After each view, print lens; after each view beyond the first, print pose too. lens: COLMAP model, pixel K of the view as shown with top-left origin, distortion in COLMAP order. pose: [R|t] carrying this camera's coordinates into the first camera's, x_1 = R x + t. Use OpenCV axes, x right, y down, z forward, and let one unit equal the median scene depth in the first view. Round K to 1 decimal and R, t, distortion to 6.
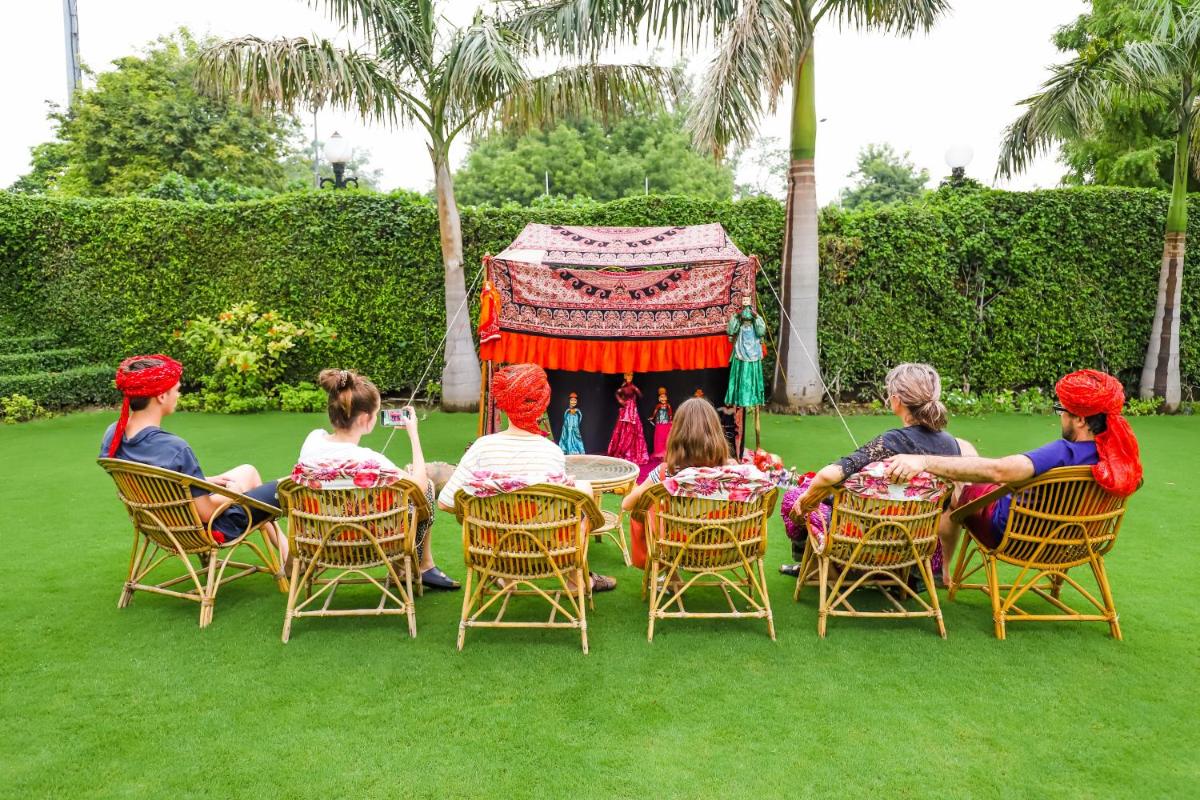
lens RADIAL K [[928.1, 0, 594.9], [0, 928.1, 405.2], [0, 0, 1]] dist [0.006373, 0.005891]
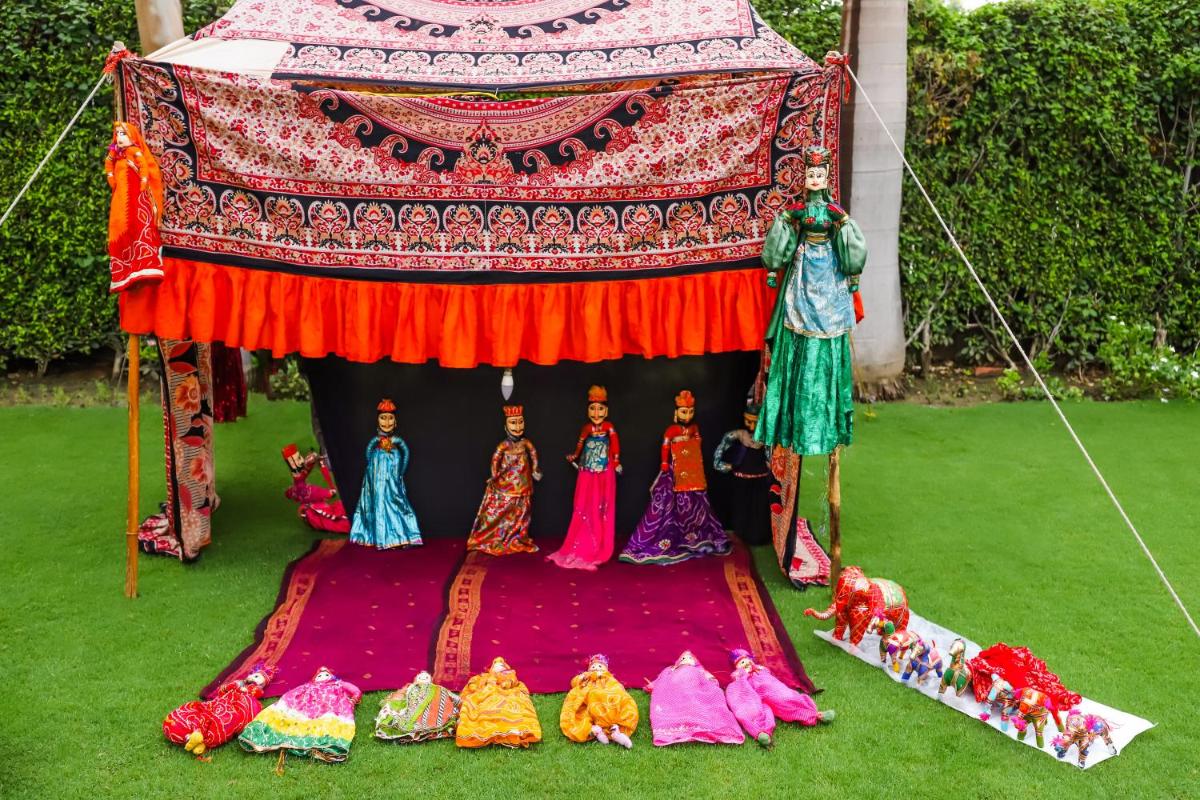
lens RADIAL K [[1127.4, 0, 603.8], [0, 1127.4, 396.5], [0, 0, 1]] dist [0.034817, 0.000000]
pose [[0.997531, -0.012707, 0.069066, 0.029656], [0.007025, 0.996615, 0.081906, -0.041850], [-0.069873, -0.081218, 0.994244, 0.364774]]
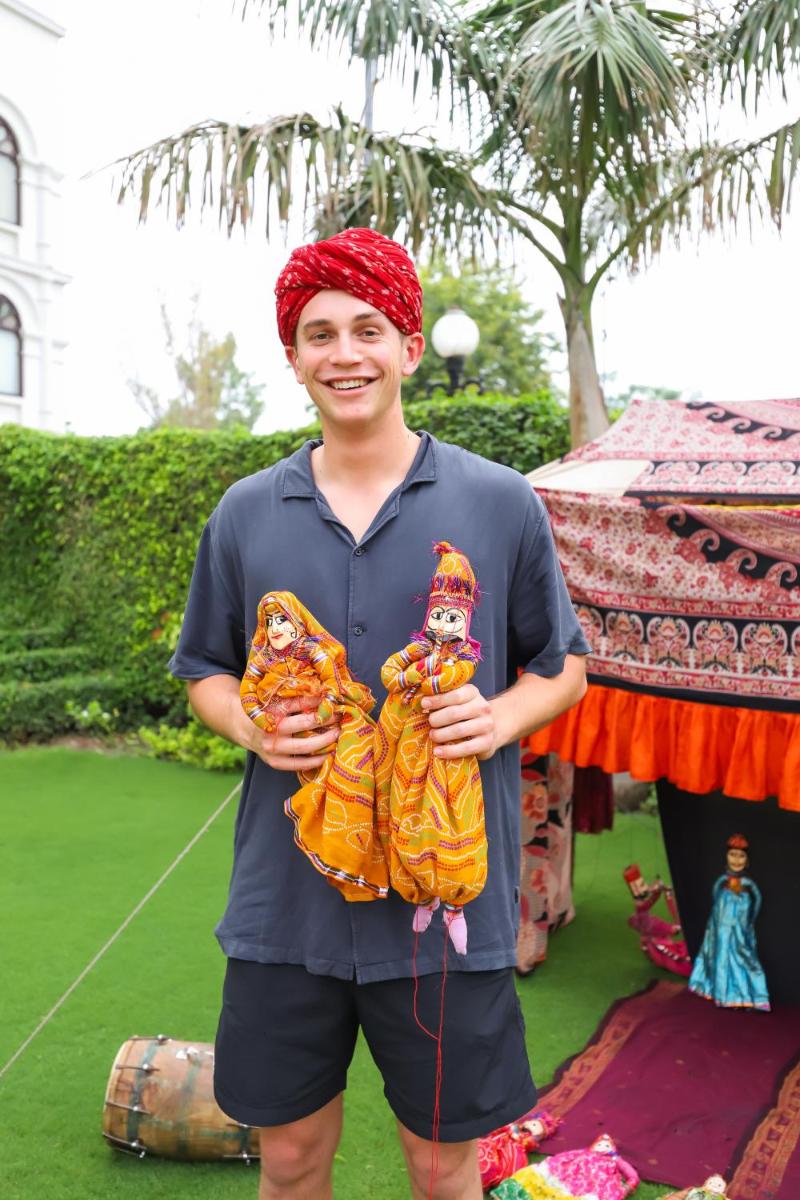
lens RADIAL K [[1123.4, 0, 395.9], [0, 1123.4, 597.2], [0, 0, 1]] dist [0.032248, 0.000000]
pose [[0.867457, 0.017433, -0.497207, 0.061939], [-0.065758, 0.994635, -0.079852, -0.047719], [0.493148, 0.101963, 0.863950, 0.393094]]
